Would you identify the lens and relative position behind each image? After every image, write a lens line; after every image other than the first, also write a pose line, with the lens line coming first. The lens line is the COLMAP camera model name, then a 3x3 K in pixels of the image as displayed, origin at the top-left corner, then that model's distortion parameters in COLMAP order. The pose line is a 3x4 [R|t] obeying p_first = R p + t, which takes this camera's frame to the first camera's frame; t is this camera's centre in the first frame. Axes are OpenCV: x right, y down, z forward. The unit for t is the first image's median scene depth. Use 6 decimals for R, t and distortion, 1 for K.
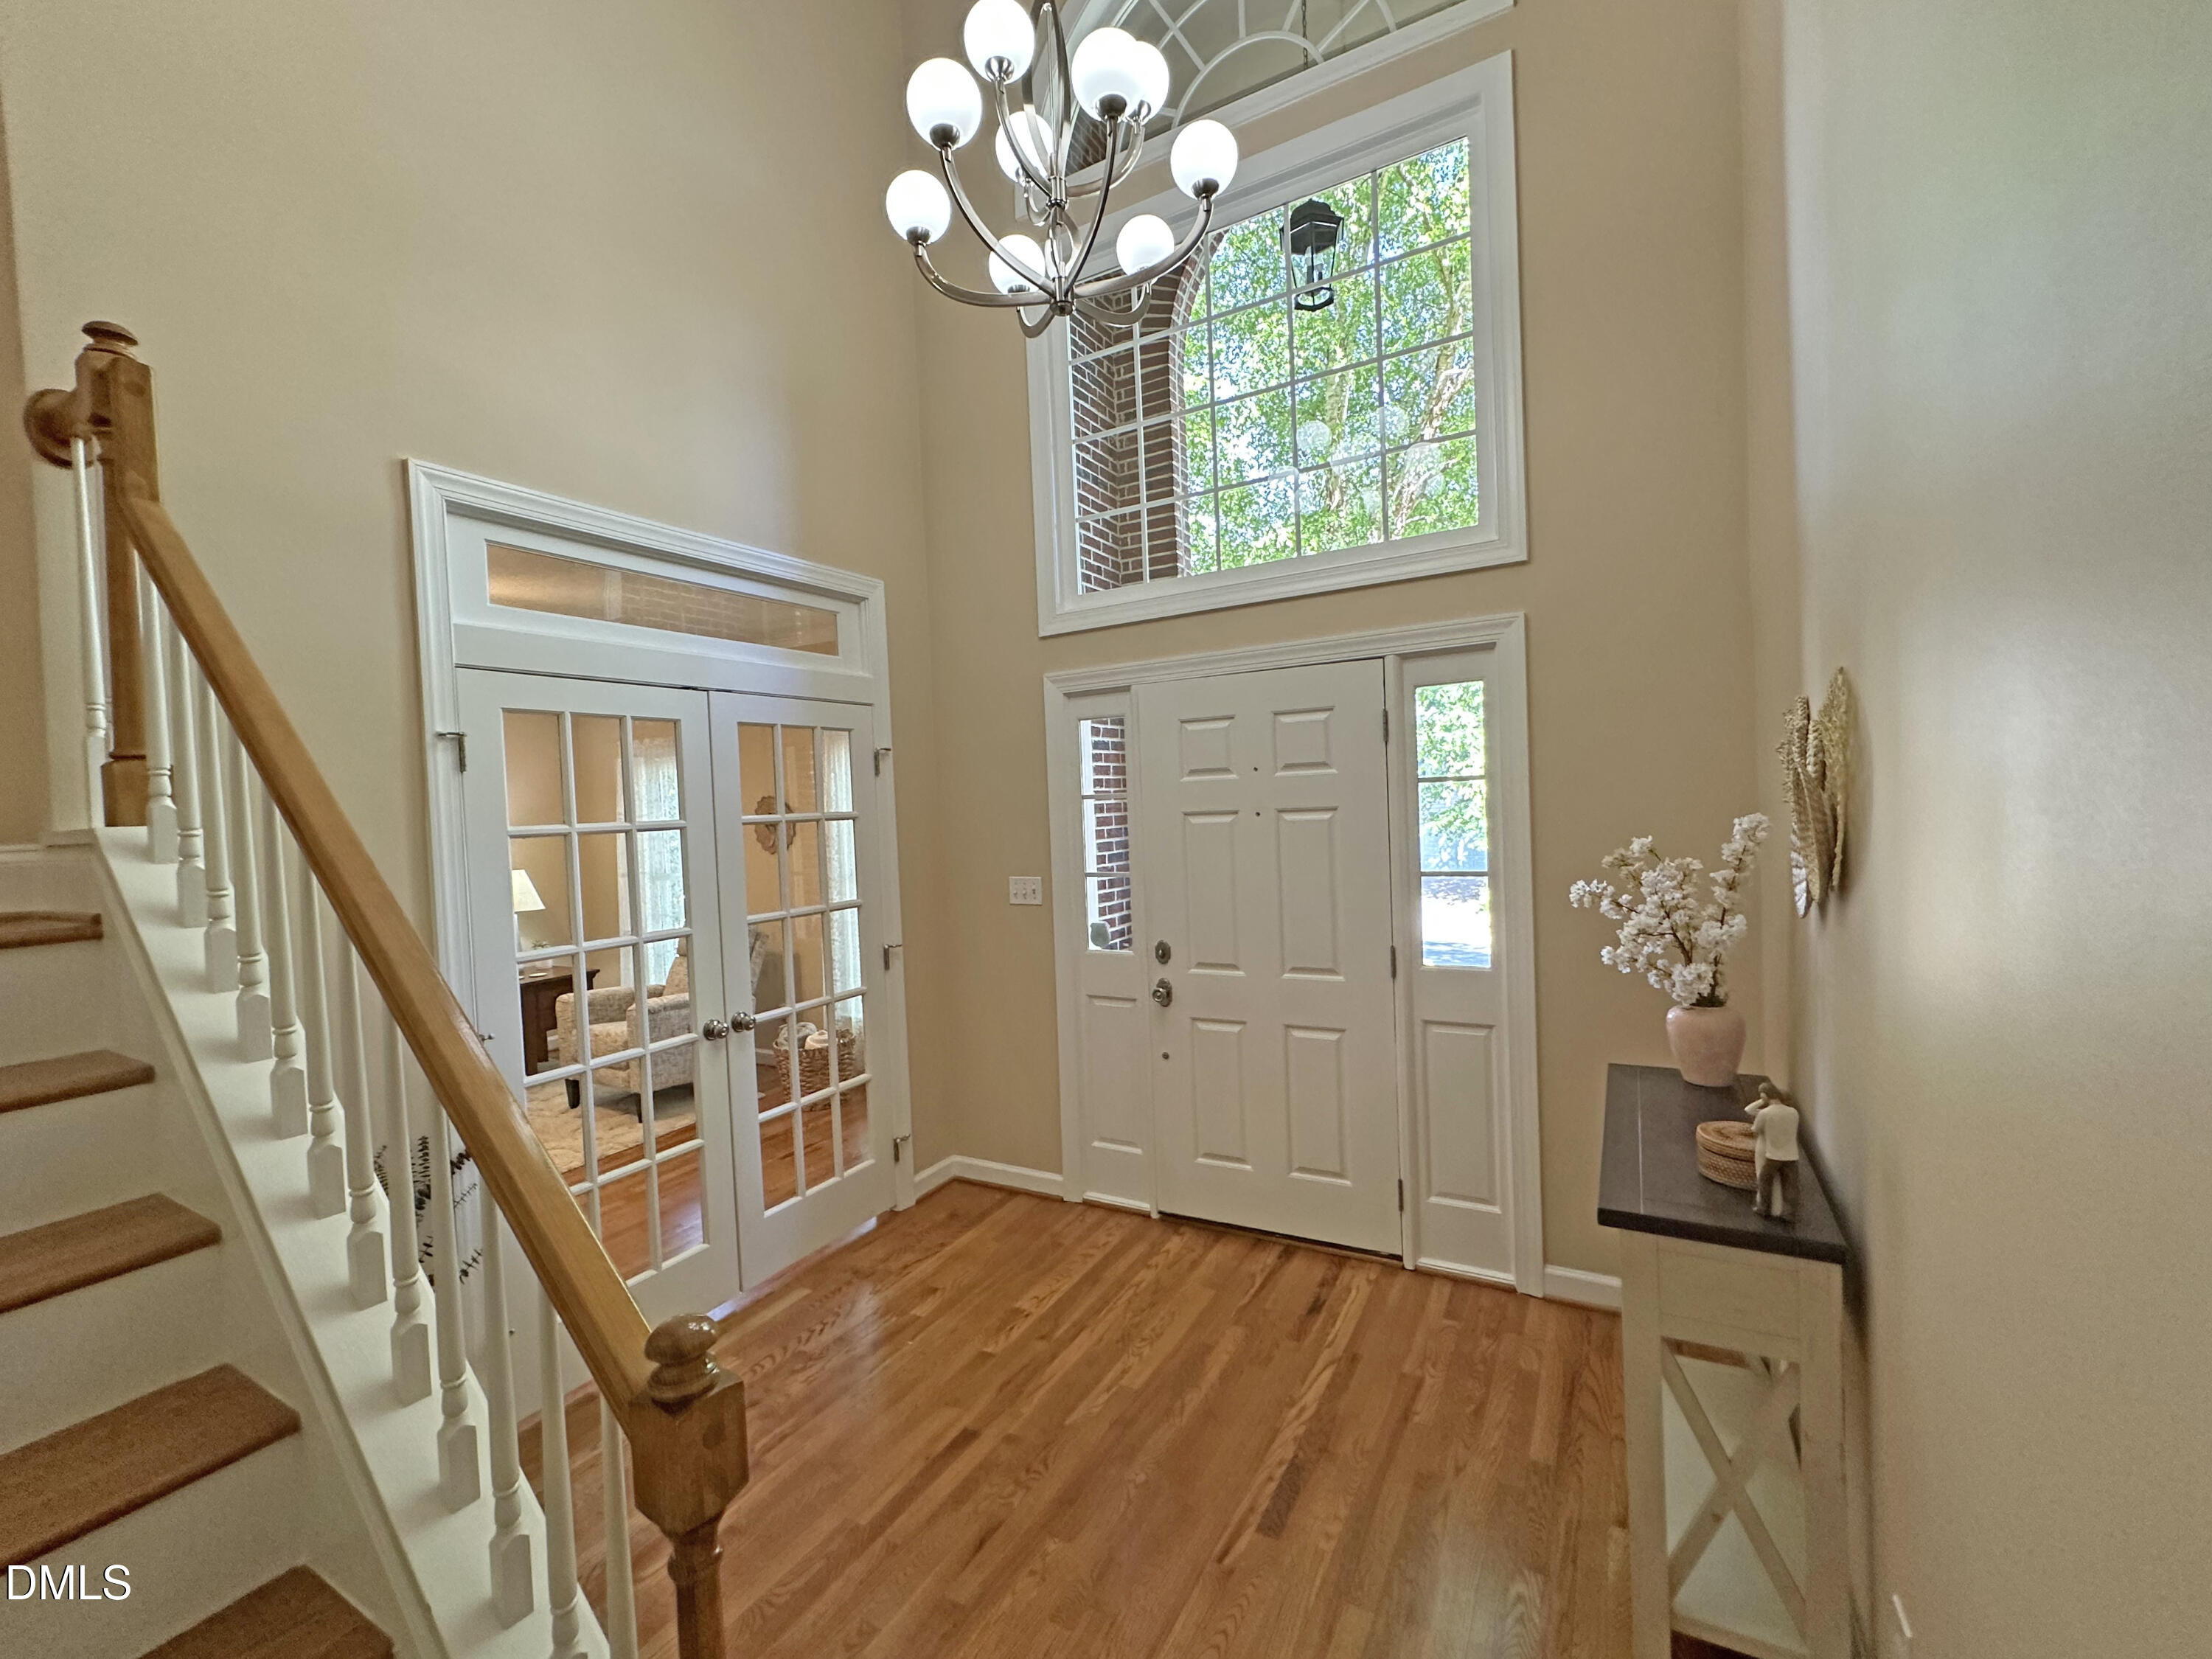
lens RADIAL K [[912.4, 0, 1106.0], [0, 912.4, 829.5], [0, 0, 1]] dist [-0.000860, 0.000590]
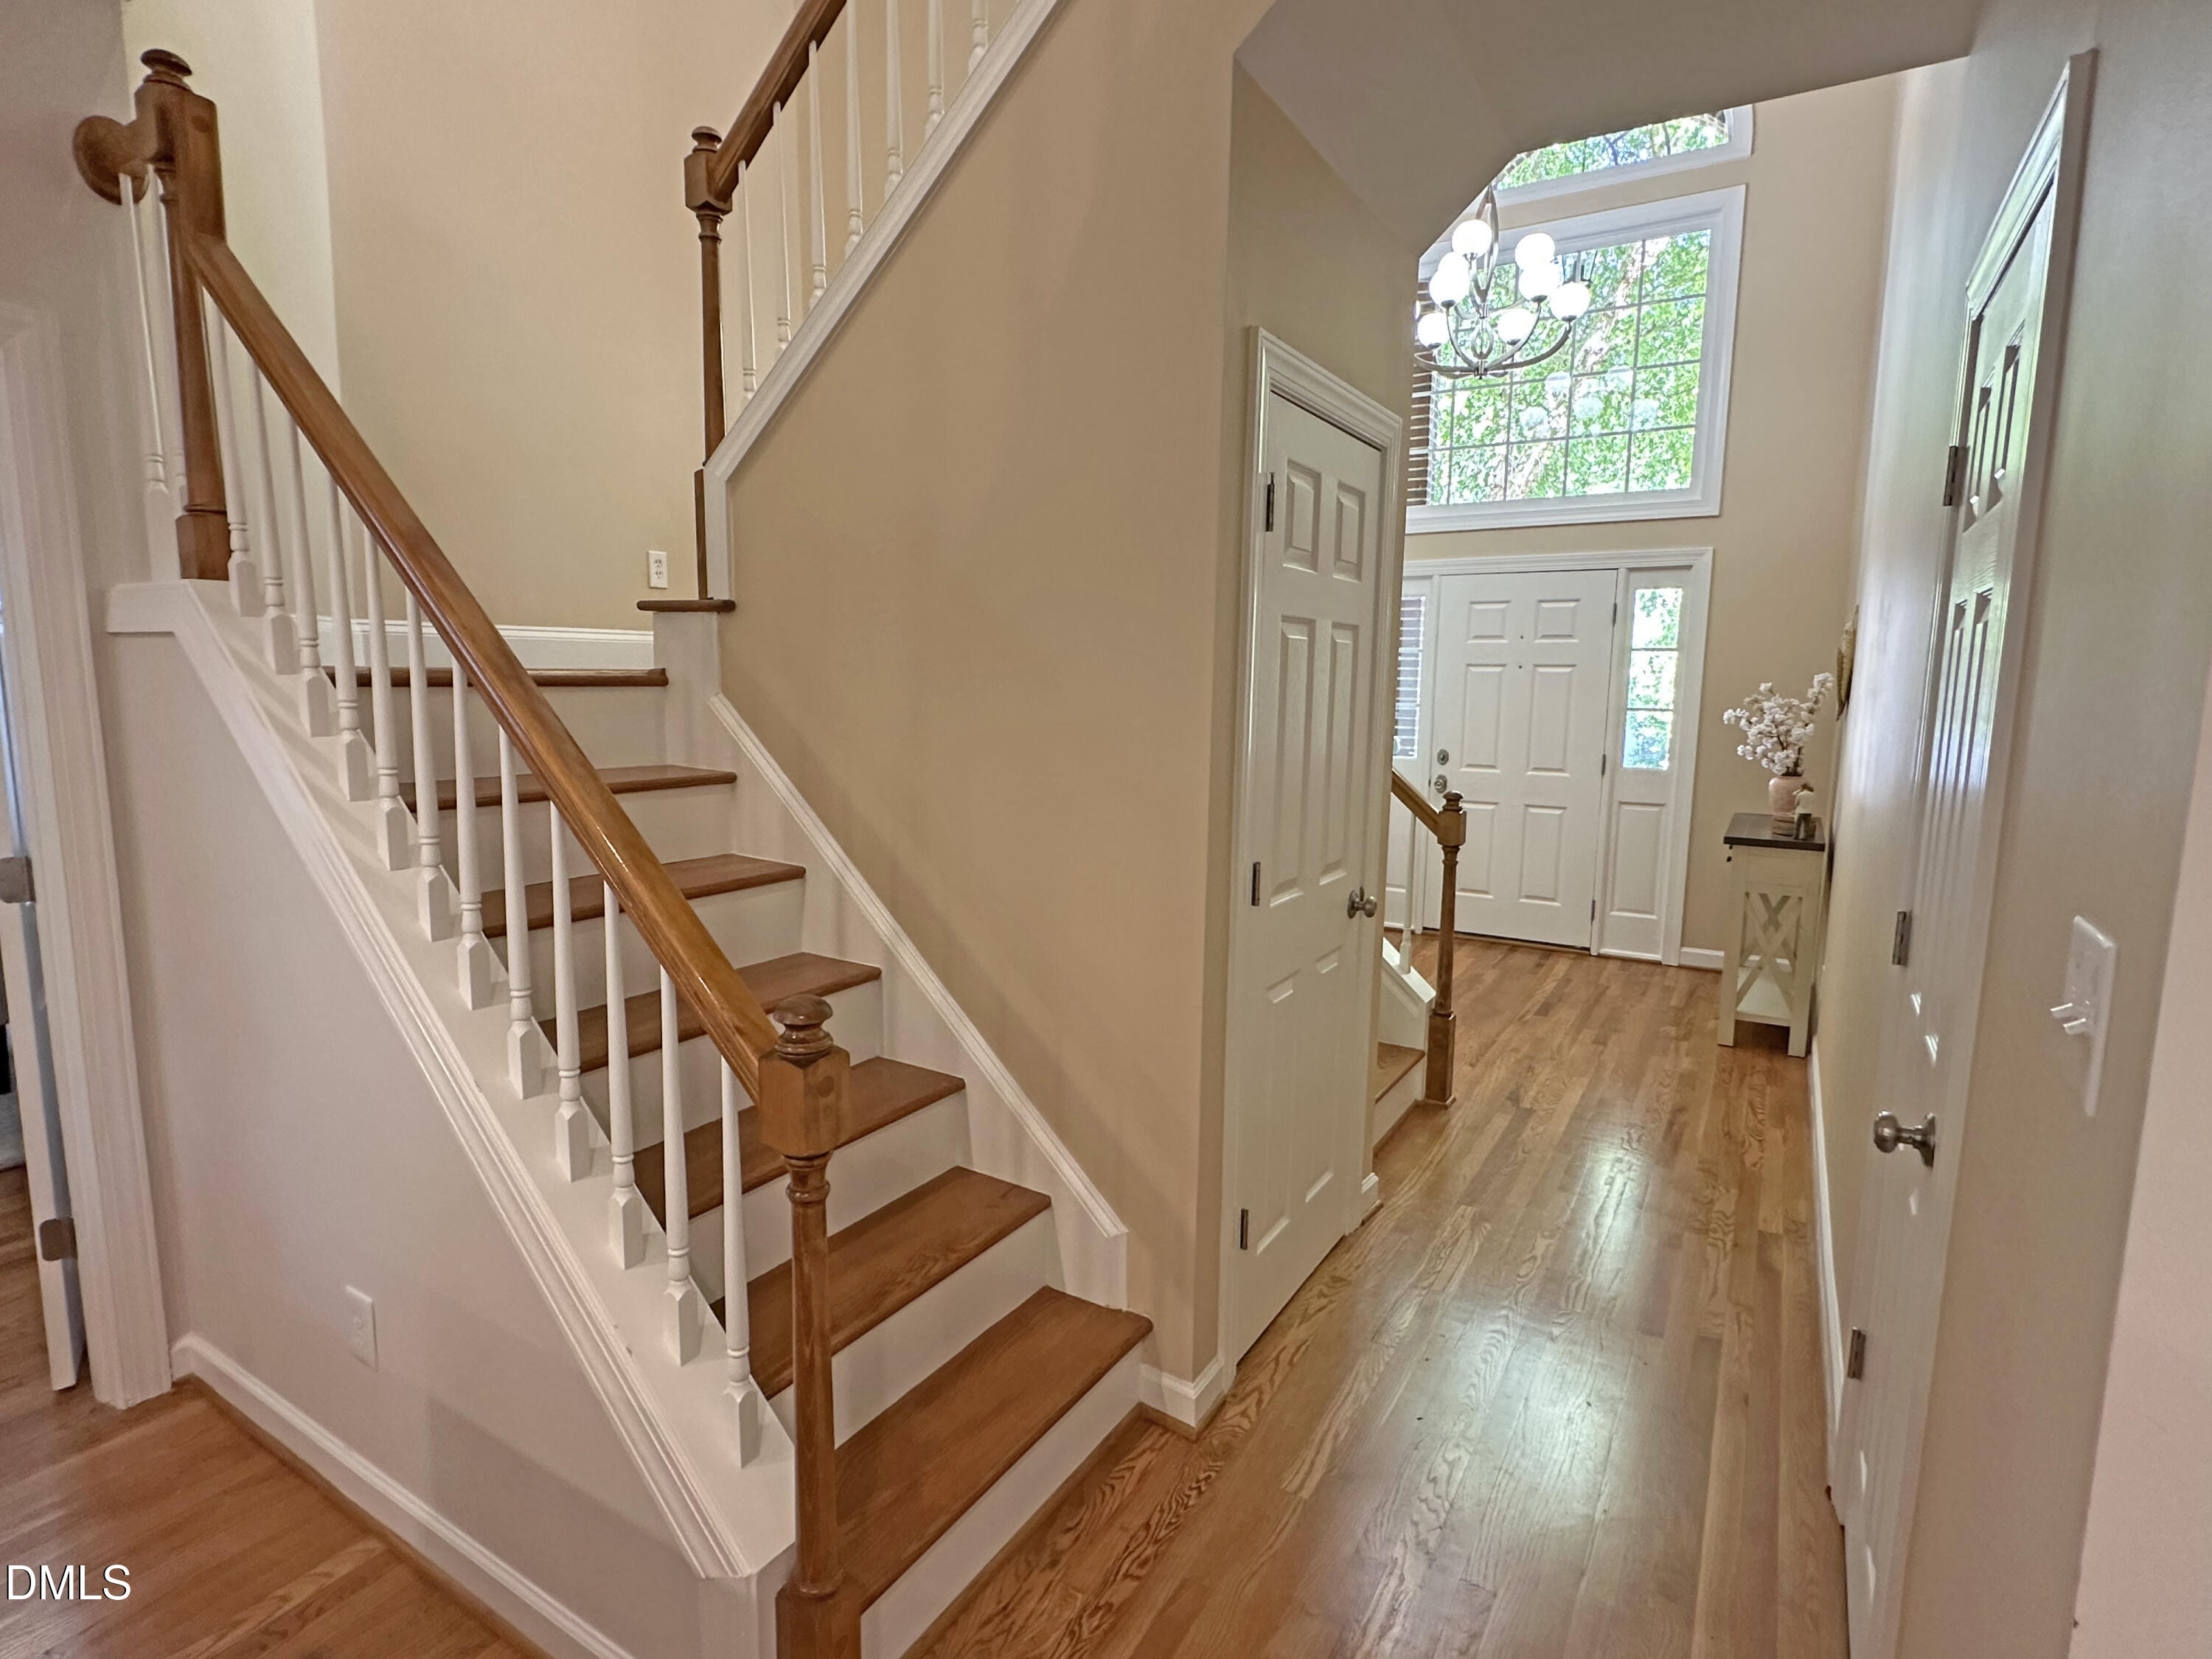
lens RADIAL K [[1209.3, 0, 1106.0], [0, 1209.3, 829.5], [0, 0, 1]] dist [0.041087, 0.000377]
pose [[0.997656, 0.064949, 0.021545, -0.615707], [-0.066646, 0.993650, 0.090649, 0.128501], [-0.015521, -0.091873, 0.995650, -1.159657]]
